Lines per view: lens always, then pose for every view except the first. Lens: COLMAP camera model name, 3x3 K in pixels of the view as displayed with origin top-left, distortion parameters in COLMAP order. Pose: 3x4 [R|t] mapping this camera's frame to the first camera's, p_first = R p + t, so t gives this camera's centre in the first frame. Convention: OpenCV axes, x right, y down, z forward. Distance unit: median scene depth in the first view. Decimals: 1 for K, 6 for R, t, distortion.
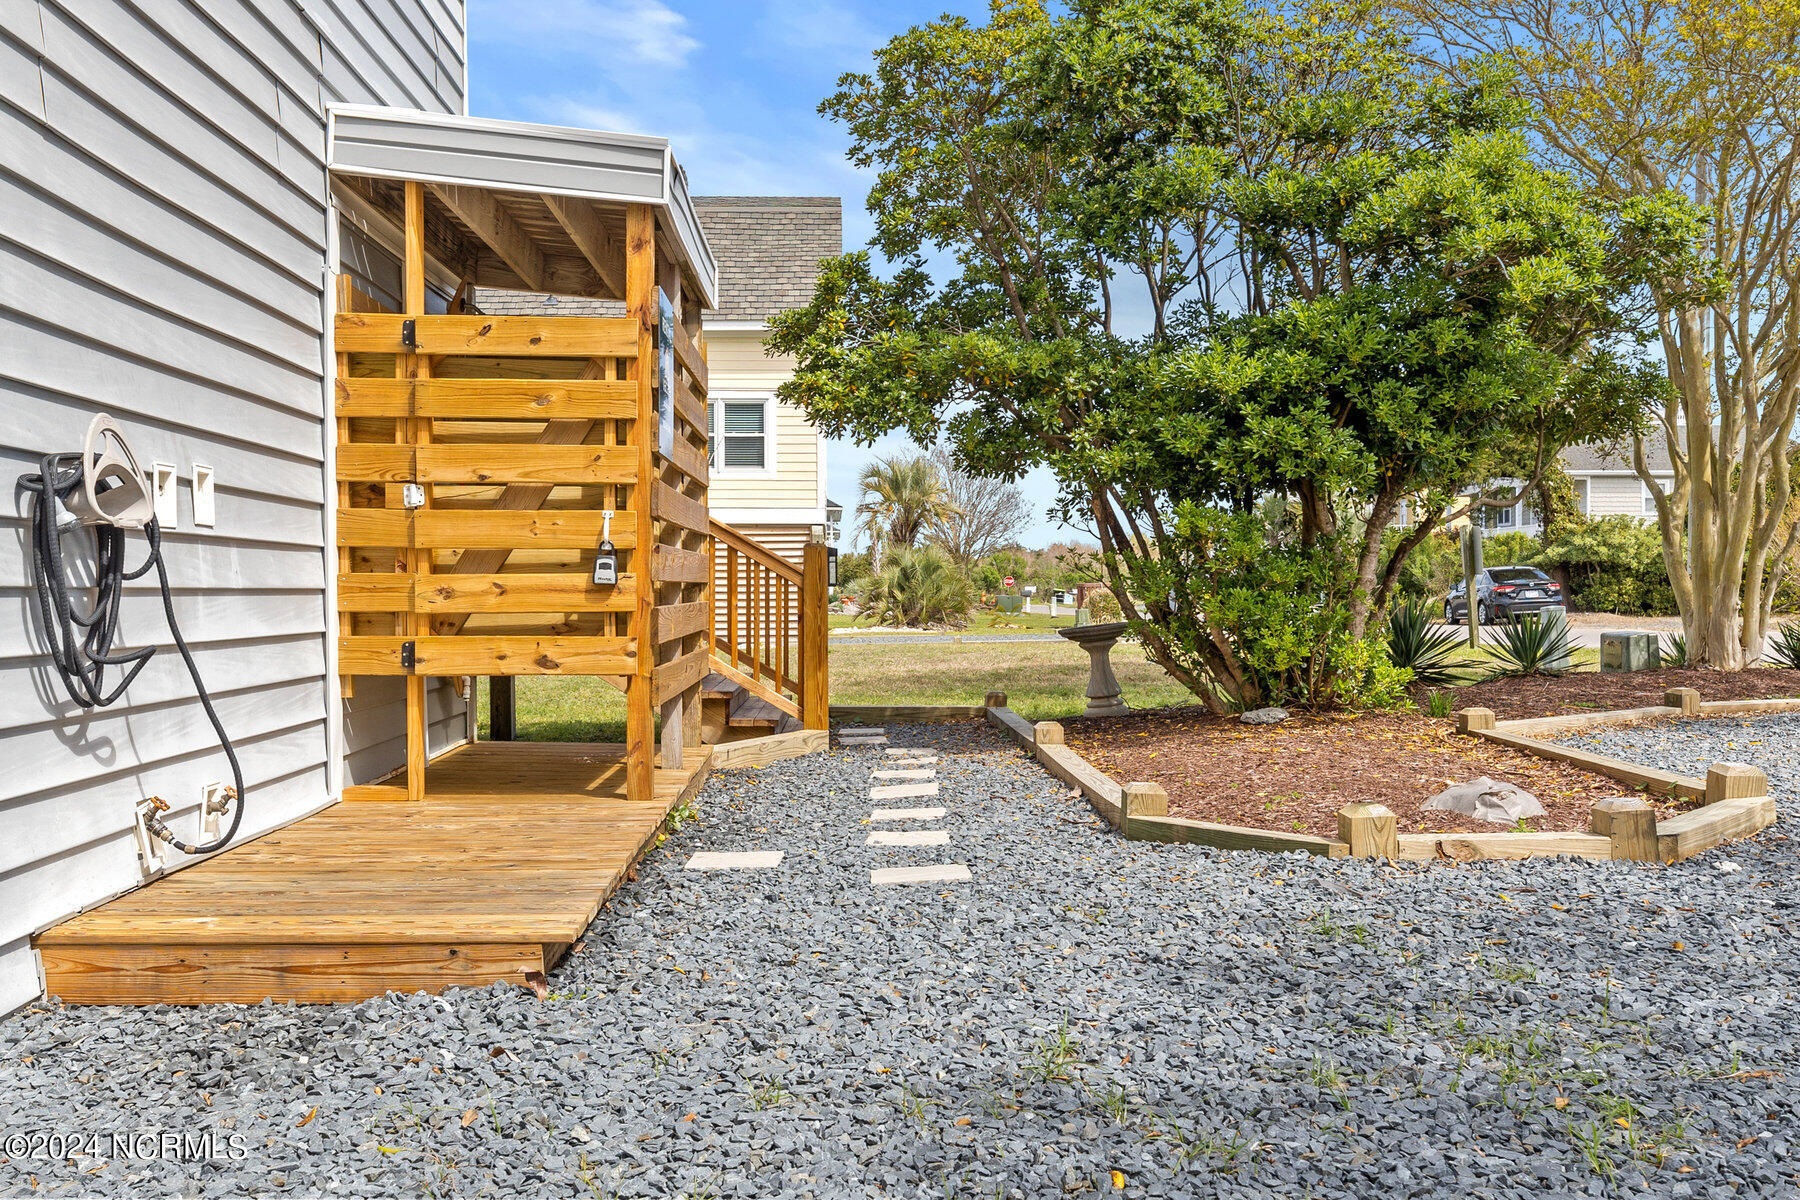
lens RADIAL K [[1557.4, 0, 900.0], [0, 1557.4, 600.0], [0, 0, 1]] dist [-0.005638, 0.002637]
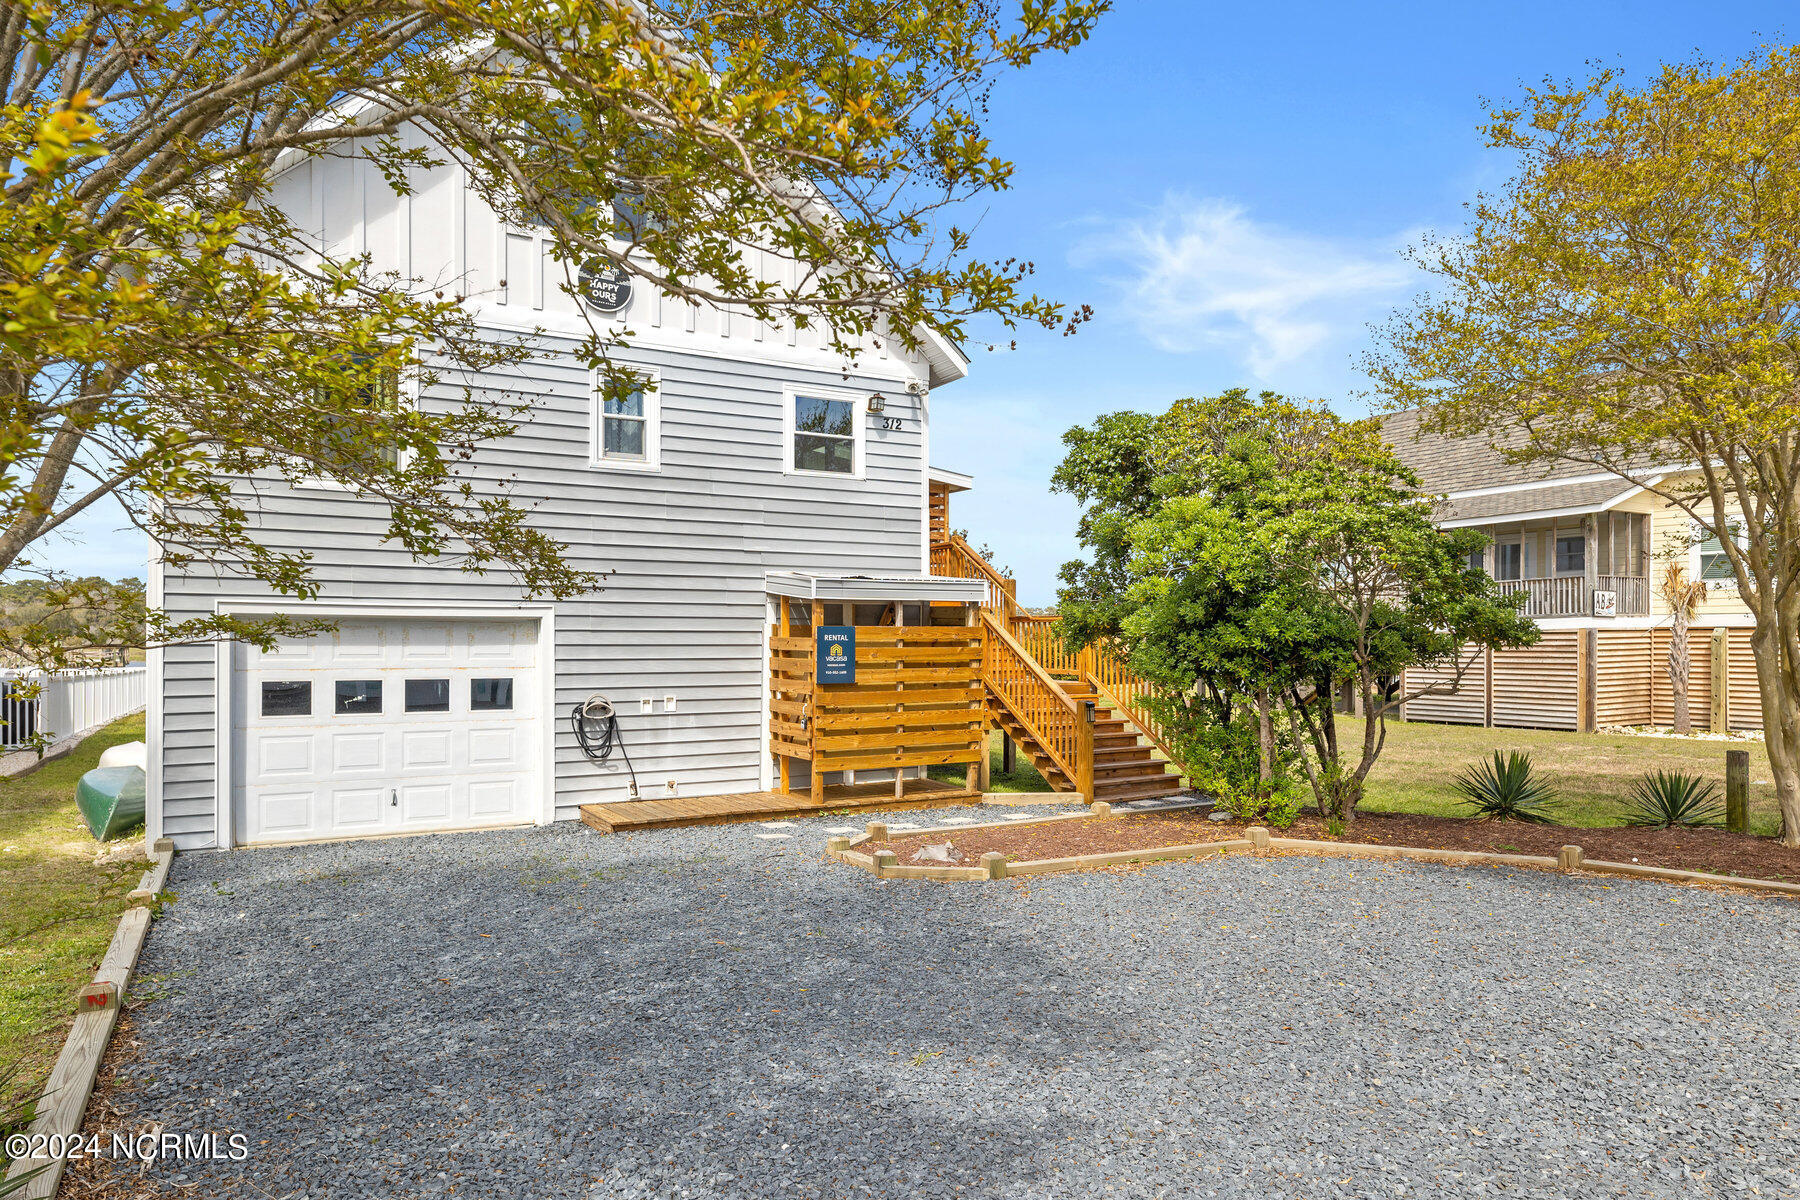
lens RADIAL K [[1133.7, 0, 904.7], [0, 1133.7, 637.6], [0, 0, 1]] dist [-0.001380, 0.000063]
pose [[0.466742, 0.000038, -0.884394, 2.047881], [-0.007263, 0.999966, -0.003790, -0.200219], [0.884364, 0.008192, 0.466726, 0.190578]]
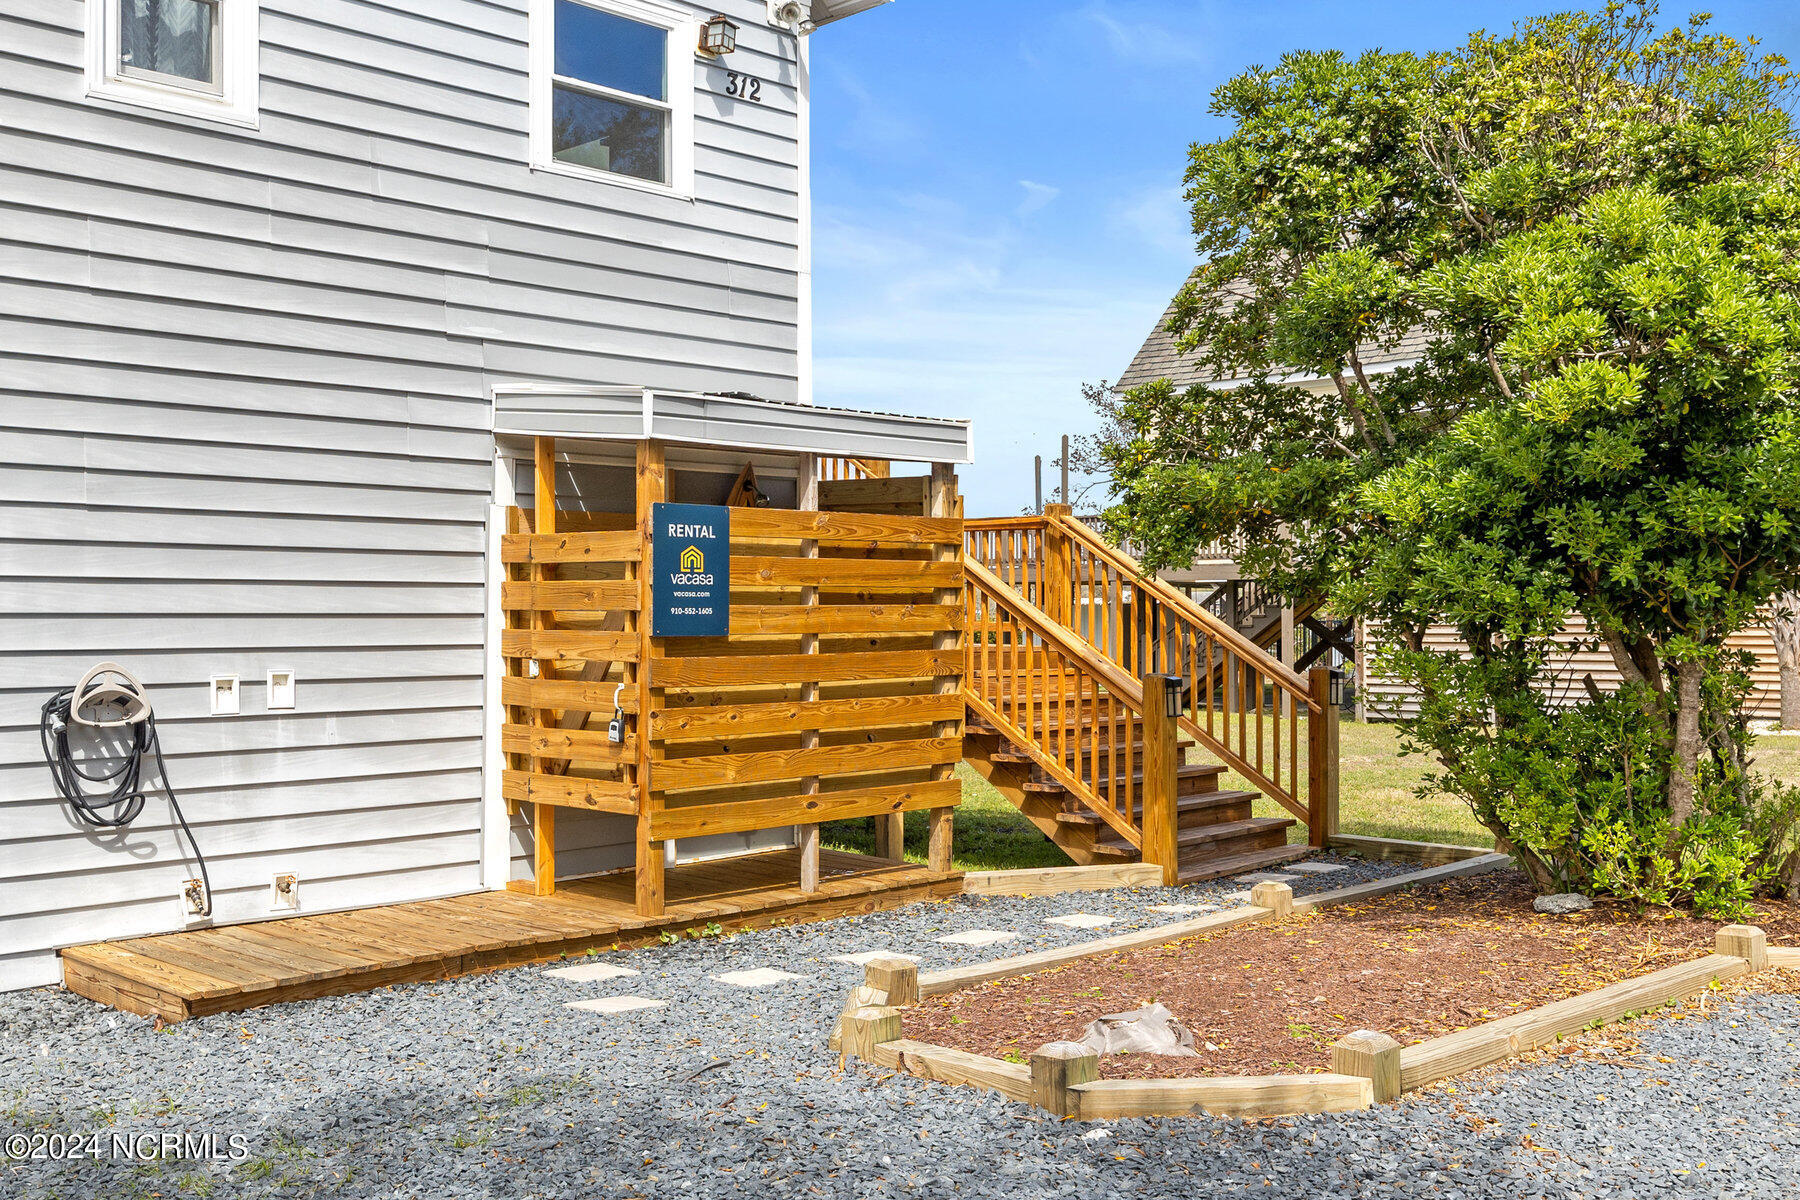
lens RADIAL K [[1786.8, 0, 900.0], [0, 1786.8, 600.0], [0, 0, 1]] dist [-0.020225, 0.006165]
pose [[0.689794, -0.006075, -0.723980, 1.165433], [-0.003528, 0.999925, -0.011752, -0.124627], [0.723997, 0.010661, 0.689720, 0.186940]]
